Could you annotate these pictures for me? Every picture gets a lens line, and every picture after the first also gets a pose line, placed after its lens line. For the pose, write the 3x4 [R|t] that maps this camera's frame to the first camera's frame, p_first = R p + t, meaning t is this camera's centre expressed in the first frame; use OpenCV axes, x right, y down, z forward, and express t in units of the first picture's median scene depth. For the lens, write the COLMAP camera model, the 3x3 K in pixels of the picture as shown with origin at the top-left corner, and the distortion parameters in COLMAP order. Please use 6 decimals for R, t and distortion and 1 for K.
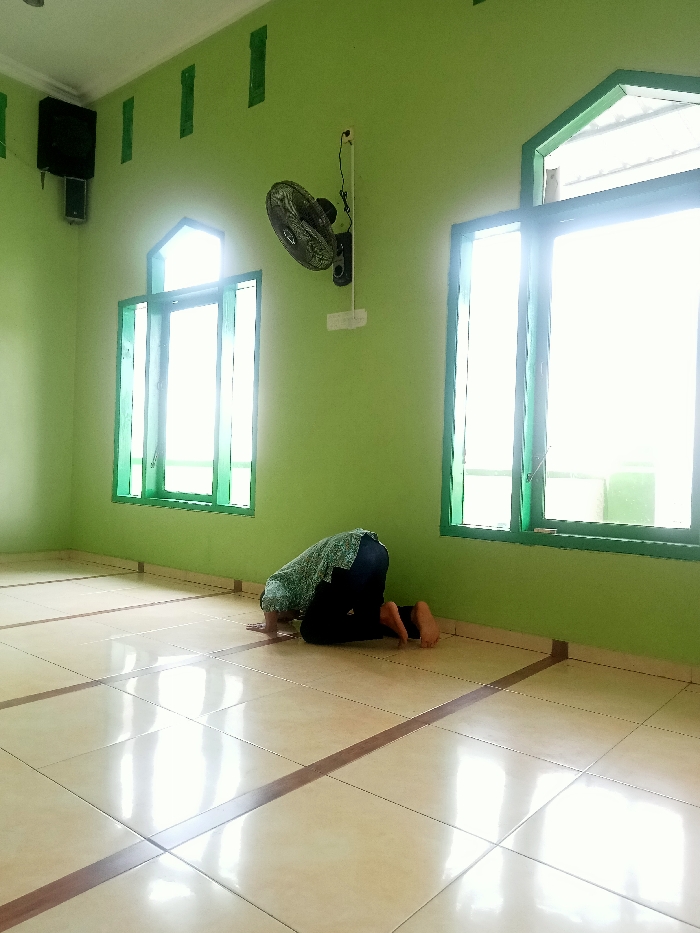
lens RADIAL K [[672.2, 0, 350.0], [0, 672.2, 466.5], [0, 0, 1]] dist [0.054454, -0.052362]
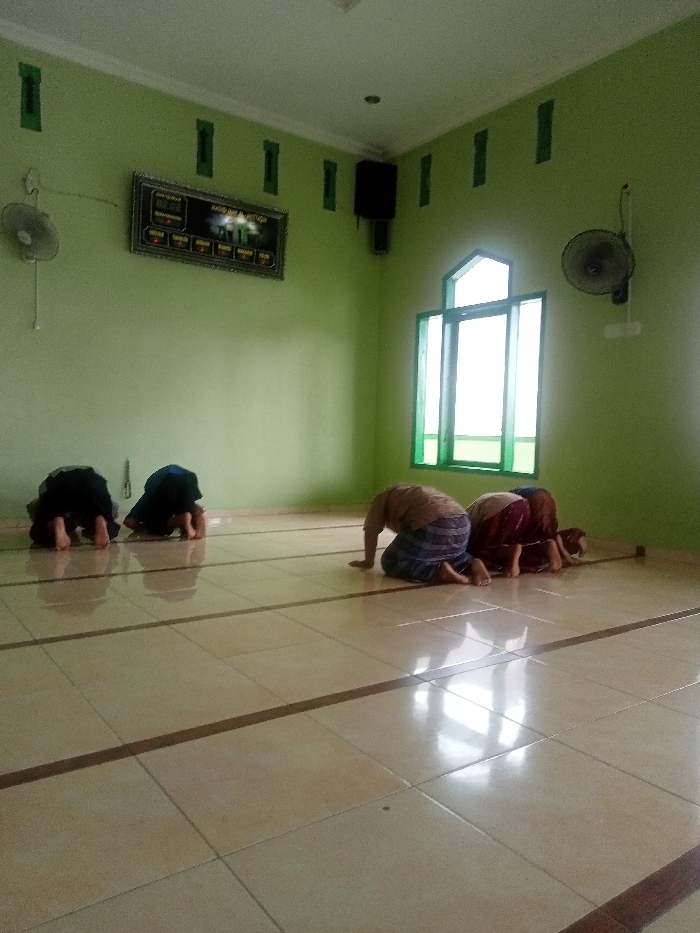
lens RADIAL K [[672.2, 0, 350.0], [0, 672.2, 466.5], [0, 0, 1]] dist [0.054454, -0.052362]
pose [[0.959548, 0.007111, -0.281456, -0.108497], [0.005853, 0.998961, 0.045193, -0.011785], [0.281485, -0.045012, 0.958509, -0.327880]]
